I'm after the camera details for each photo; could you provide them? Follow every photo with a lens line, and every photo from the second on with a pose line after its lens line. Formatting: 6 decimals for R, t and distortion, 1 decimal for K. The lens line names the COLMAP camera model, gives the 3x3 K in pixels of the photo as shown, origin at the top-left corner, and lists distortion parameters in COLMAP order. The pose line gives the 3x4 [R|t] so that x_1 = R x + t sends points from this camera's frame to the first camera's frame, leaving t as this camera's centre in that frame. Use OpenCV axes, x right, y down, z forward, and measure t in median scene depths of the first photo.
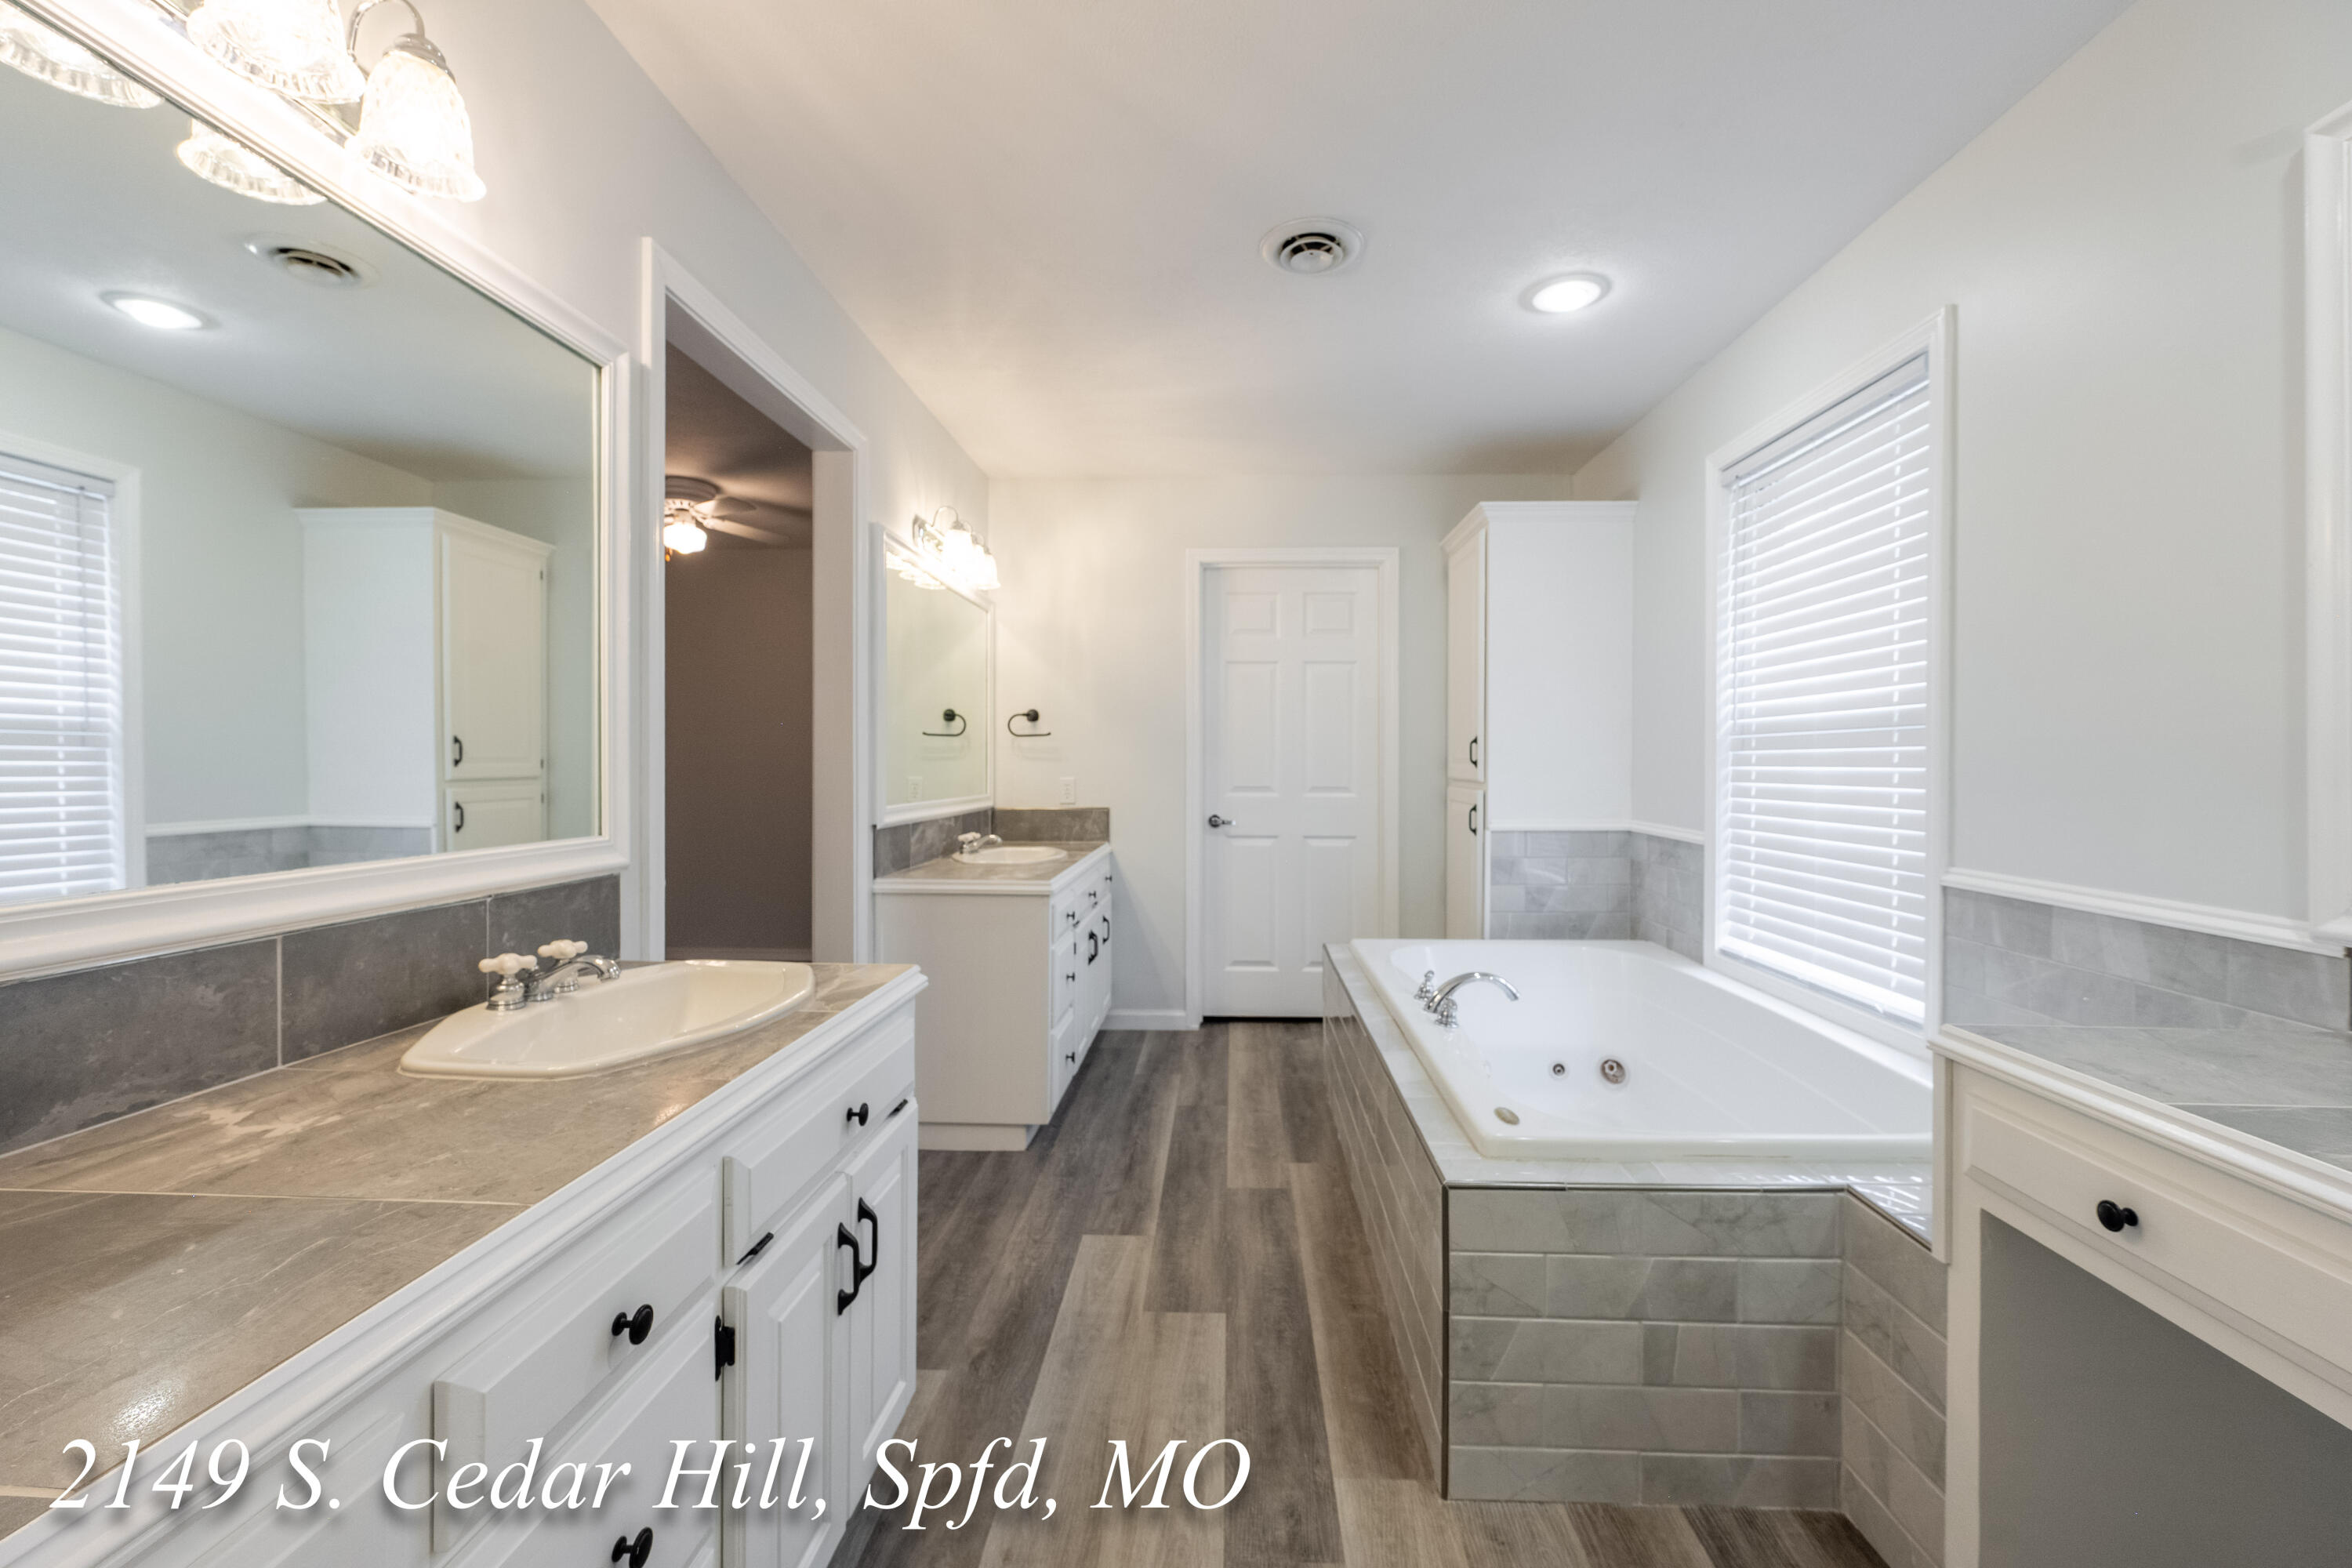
lens RADIAL K [[940.3, 0, 1182.9], [0, 940.3, 789.7], [0, 0, 1]] dist [0.000018, -0.000273]
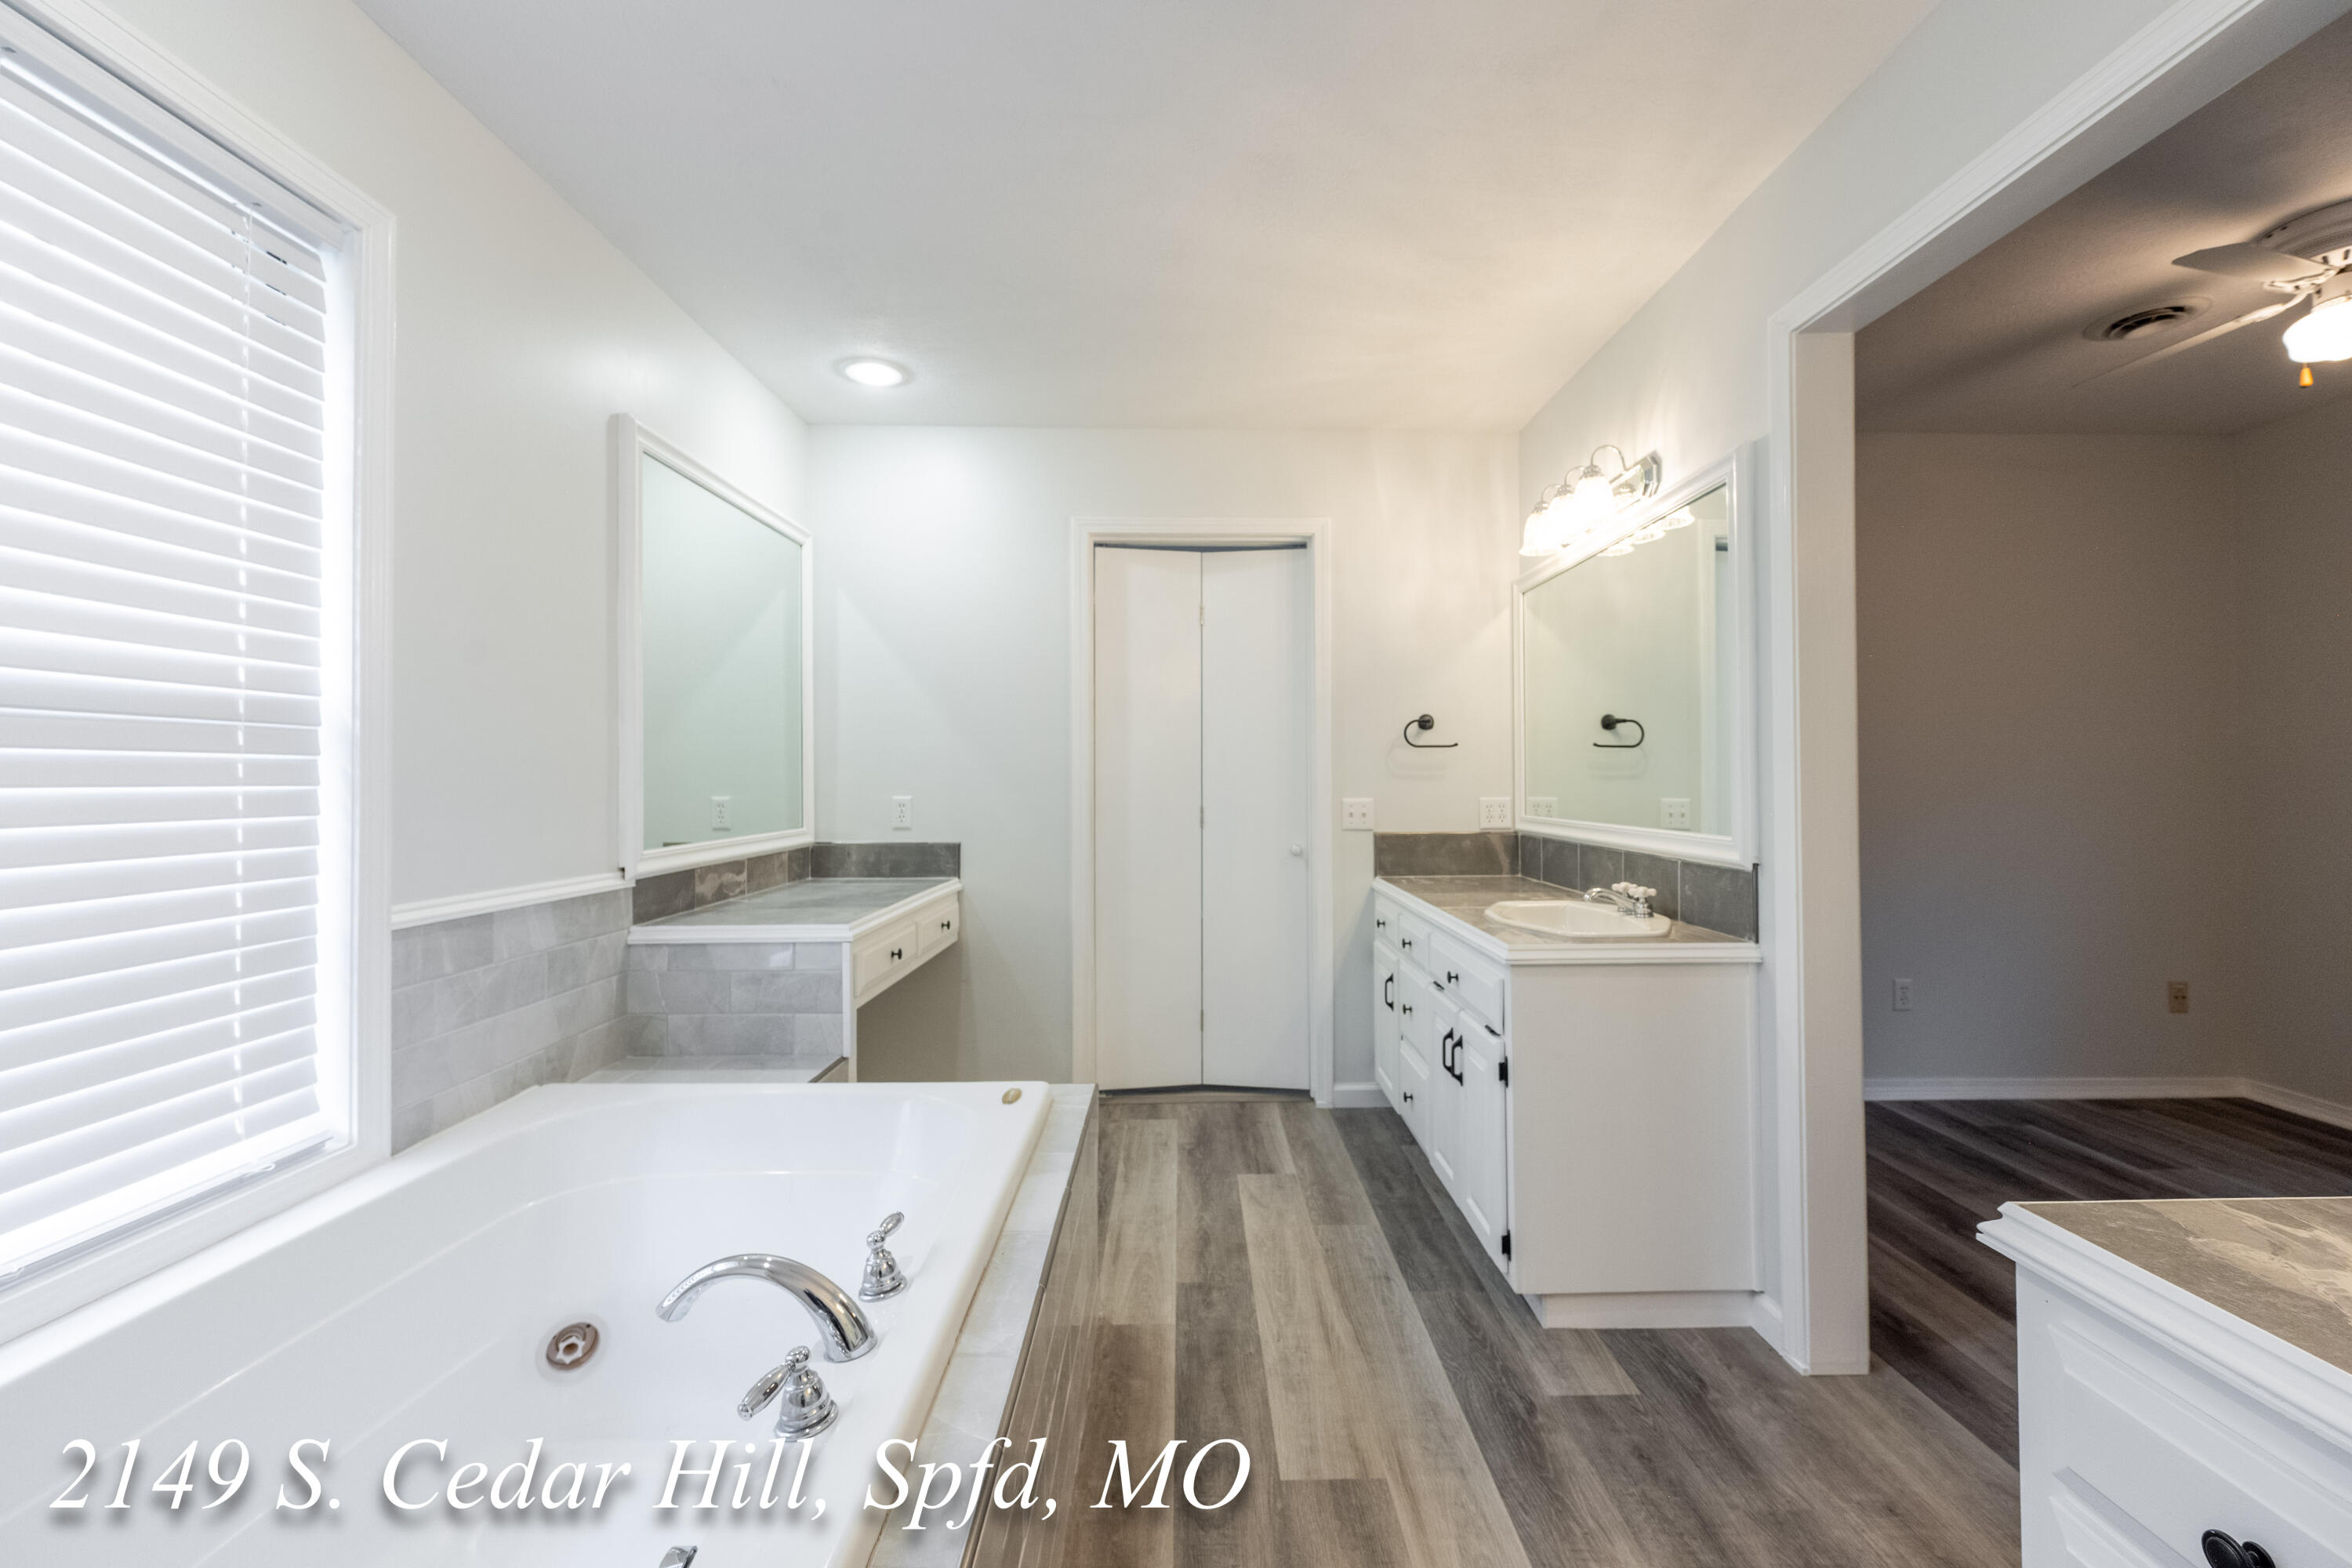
lens RADIAL K [[940.3, 0, 1182.9], [0, 940.3, 789.7], [0, 0, 1]] dist [0.000018, -0.000273]
pose [[-0.998564, -0.001478, -0.053552, 0.192398], [-0.003632, 0.999187, 0.040148, -0.057580], [0.053449, 0.040285, -0.997758, 1.985594]]
